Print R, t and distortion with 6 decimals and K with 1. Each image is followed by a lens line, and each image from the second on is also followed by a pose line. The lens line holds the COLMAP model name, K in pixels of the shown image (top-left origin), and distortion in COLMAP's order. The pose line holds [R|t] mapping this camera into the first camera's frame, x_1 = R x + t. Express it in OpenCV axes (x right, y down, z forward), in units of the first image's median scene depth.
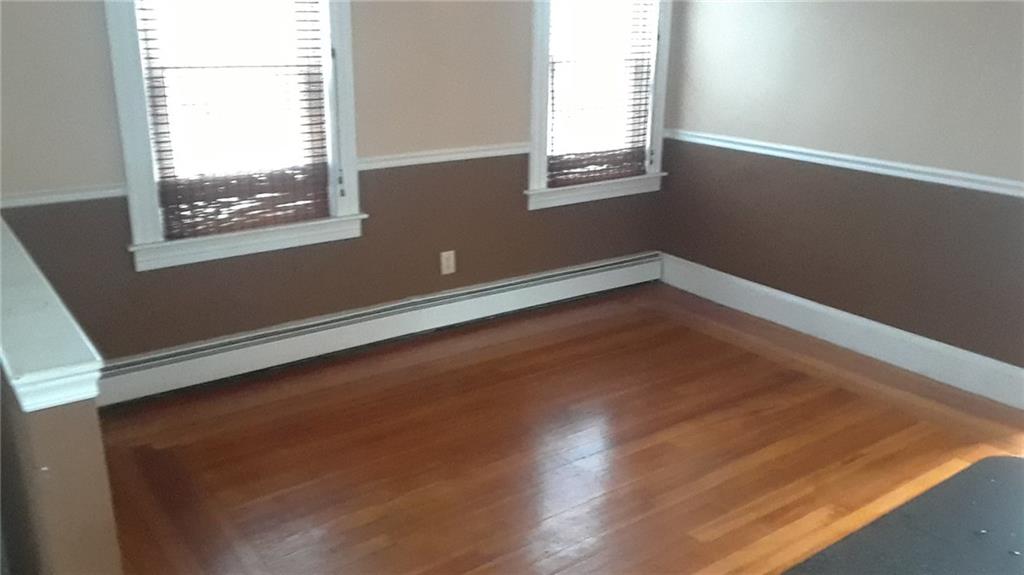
lens RADIAL K [[855.7, 0, 512.0], [0, 855.7, 287.5], [0, 0, 1]] dist [0.000864, -0.000220]
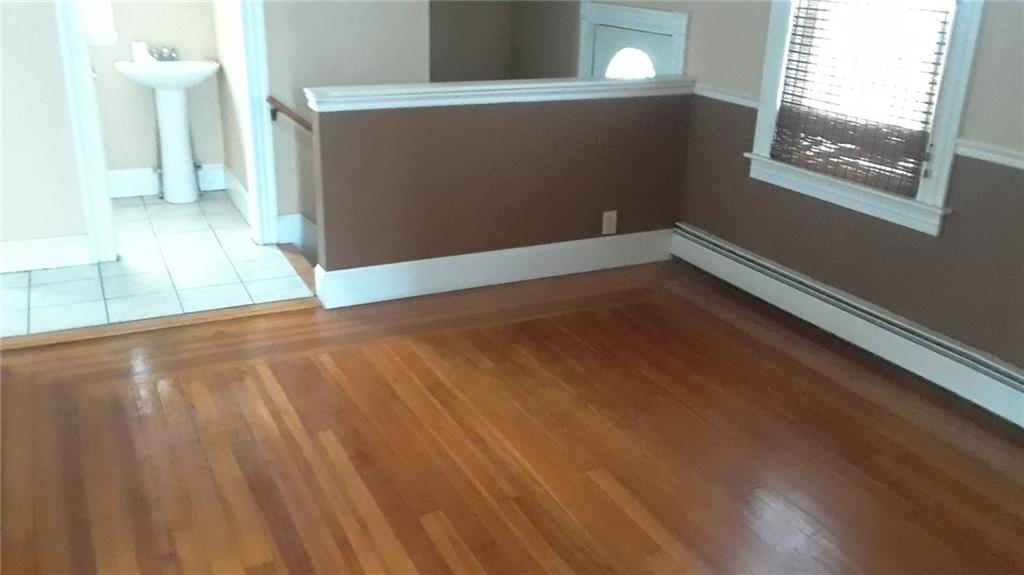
lens RADIAL K [[857.4, 0, 512.0], [0, 857.4, 287.5], [0, 0, 1]] dist [-0.064919, 0.000212]
pose [[-0.159757, 0.318128, -0.934490, 0.666461], [-0.345558, 0.868731, 0.354817, -0.169629], [0.924698, 0.379605, -0.028854, 0.726362]]
